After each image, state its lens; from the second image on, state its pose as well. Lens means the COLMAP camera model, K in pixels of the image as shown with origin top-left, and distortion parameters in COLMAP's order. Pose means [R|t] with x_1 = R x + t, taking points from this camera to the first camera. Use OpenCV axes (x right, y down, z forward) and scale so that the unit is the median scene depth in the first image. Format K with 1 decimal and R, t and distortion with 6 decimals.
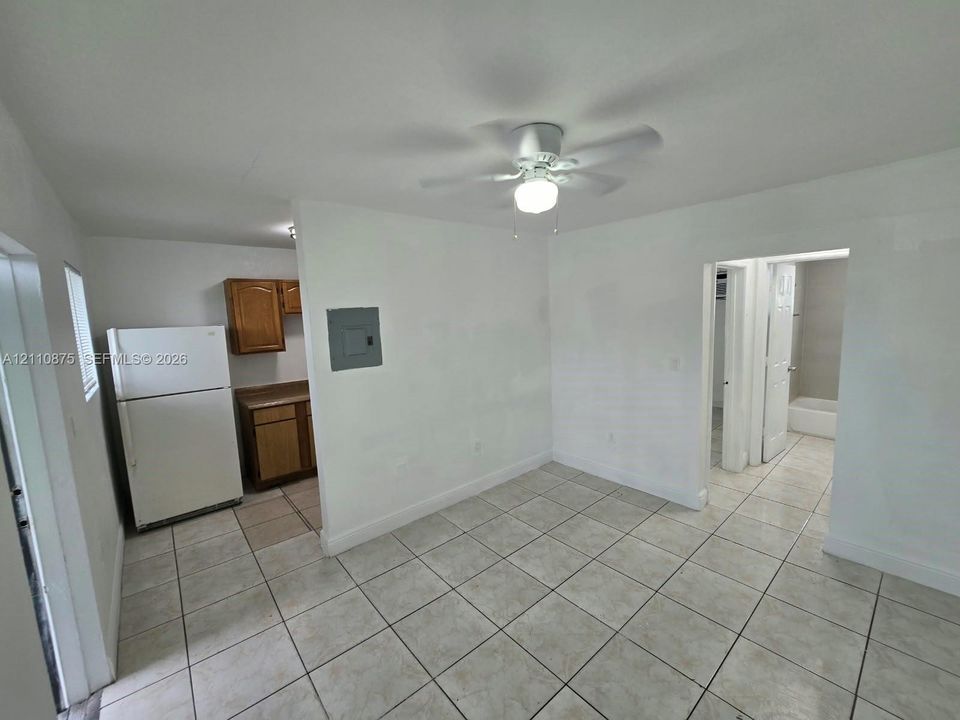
lens RADIAL K [[393.0, 0, 482.7], [0, 393.0, 357.8], [0, 0, 1]] dist [-0.007091, 0.000506]
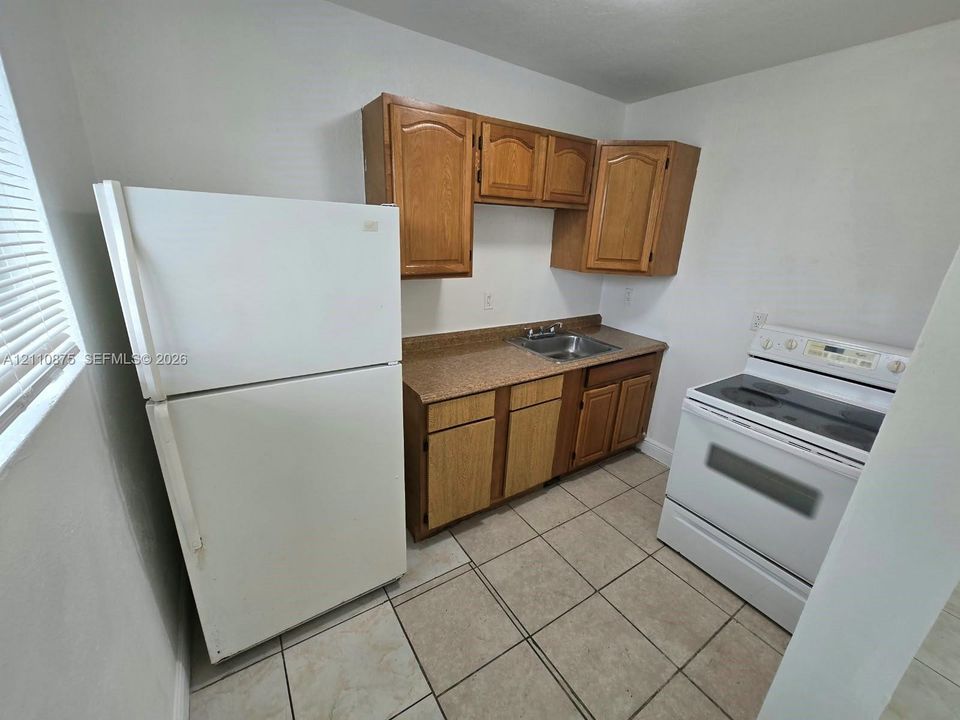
lens RADIAL K [[393.0, 0, 482.9], [0, 393.0, 359.7], [0, 0, 1]] dist [-0.007091, 0.000506]
pose [[0.987489, 0.118236, -0.104334, -0.474516], [-0.094109, 0.972794, 0.211697, -0.023941], [0.126526, -0.199229, 0.971750, 0.555978]]
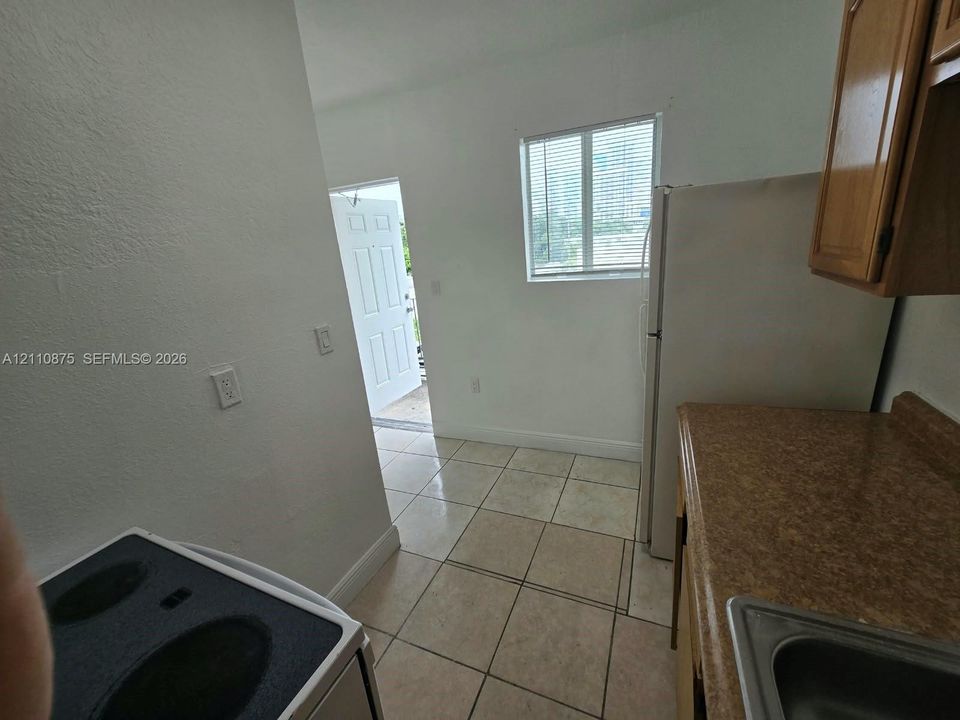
lens RADIAL K [[393.0, 0, 478.7], [0, 393.0, 360.0], [0, 0, 1]] dist [-0.007091, 0.000506]
pose [[-0.902171, 0.235933, -0.361140, -0.275060], [0.074968, 0.910190, 0.407349, -0.090310], [0.424814, 0.340424, -0.838835, 1.211636]]
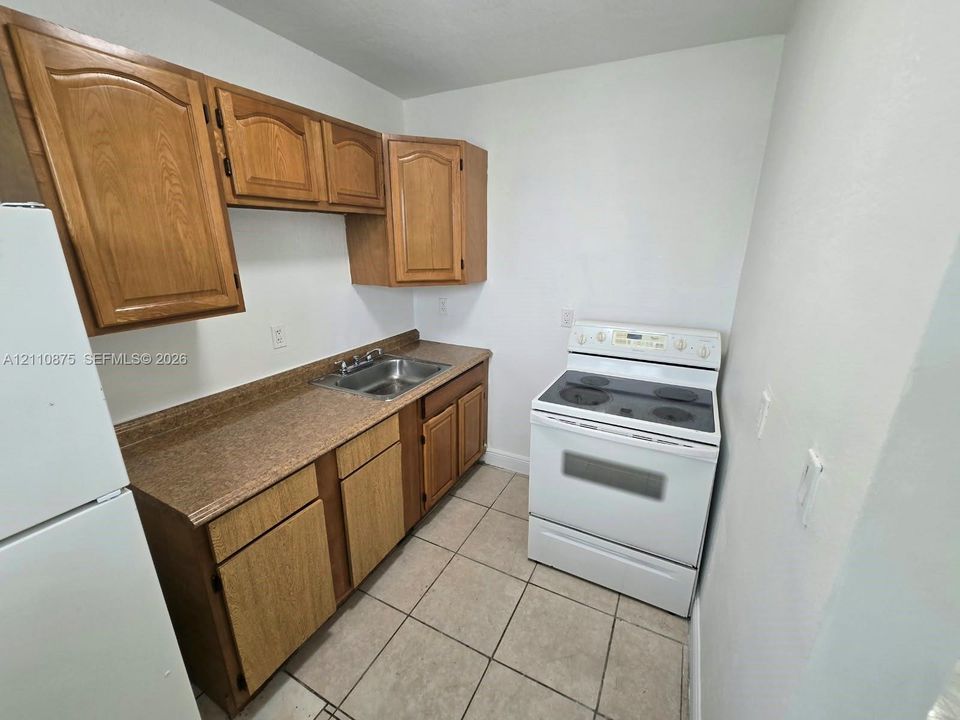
lens RADIAL K [[393.0, 0, 486.7], [0, 393.0, 359.9], [0, 0, 1]] dist [-0.007091, 0.000506]
pose [[0.926882, -0.068598, 0.369031, -0.486668], [0.004020, 0.984916, 0.172986, -0.037392], [-0.375331, -0.158854, 0.913177, 0.665258]]
